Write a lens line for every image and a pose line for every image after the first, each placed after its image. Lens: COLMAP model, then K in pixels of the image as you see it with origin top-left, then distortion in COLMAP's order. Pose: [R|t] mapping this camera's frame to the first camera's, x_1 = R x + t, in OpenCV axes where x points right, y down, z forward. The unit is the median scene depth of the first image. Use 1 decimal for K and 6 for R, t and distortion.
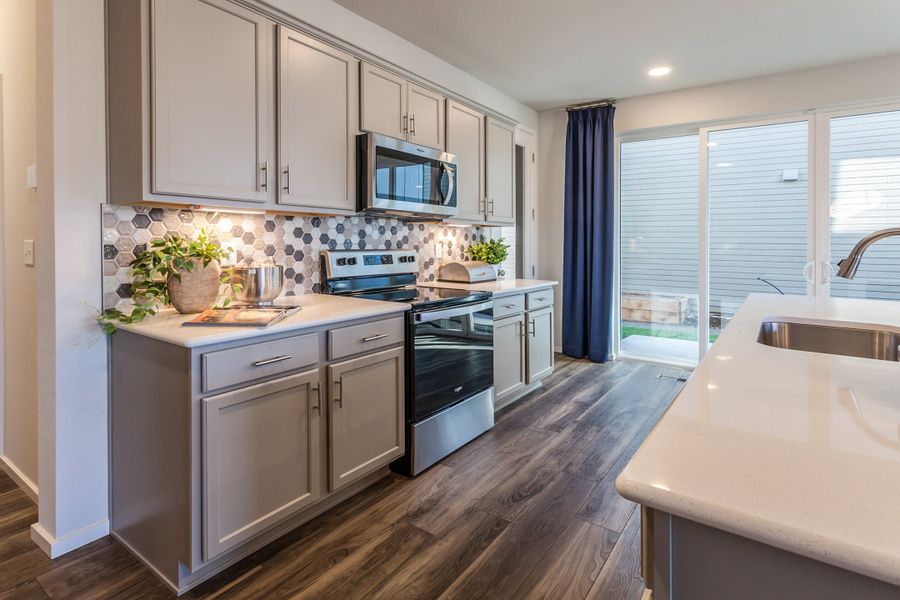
lens RADIAL K [[466.6, 0, 405.2], [0, 466.6, 246.3], [0, 0, 1]] dist [-0.002982, 0.004186]
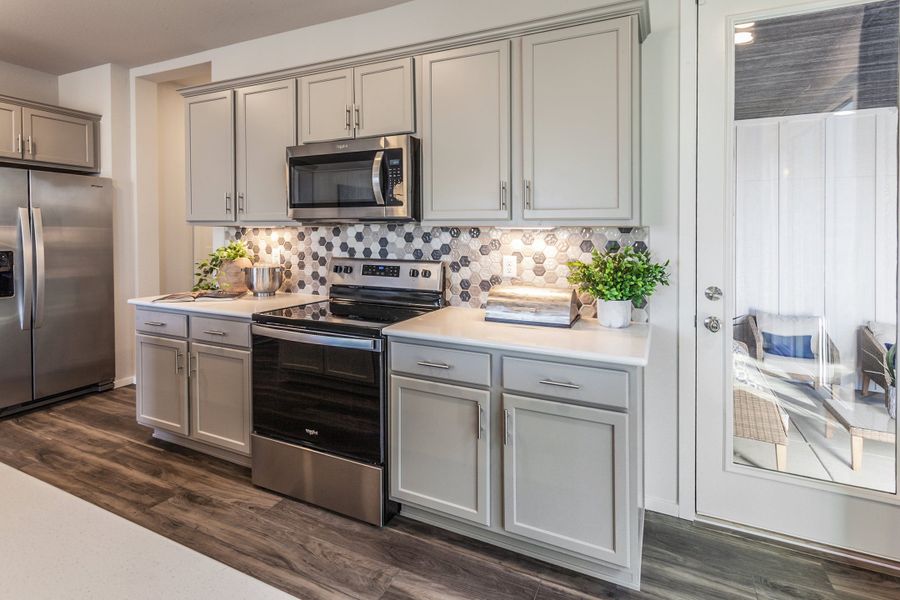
lens RADIAL K [[466.6, 0, 470.7], [0, 466.6, 249.0], [0, 0, 1]] dist [-0.002982, 0.004186]
pose [[0.234049, 0.026335, -0.971868, 0.968474], [-0.012794, 0.999630, 0.024007, -0.042063], [0.972141, 0.006815, 0.234299, 1.071383]]
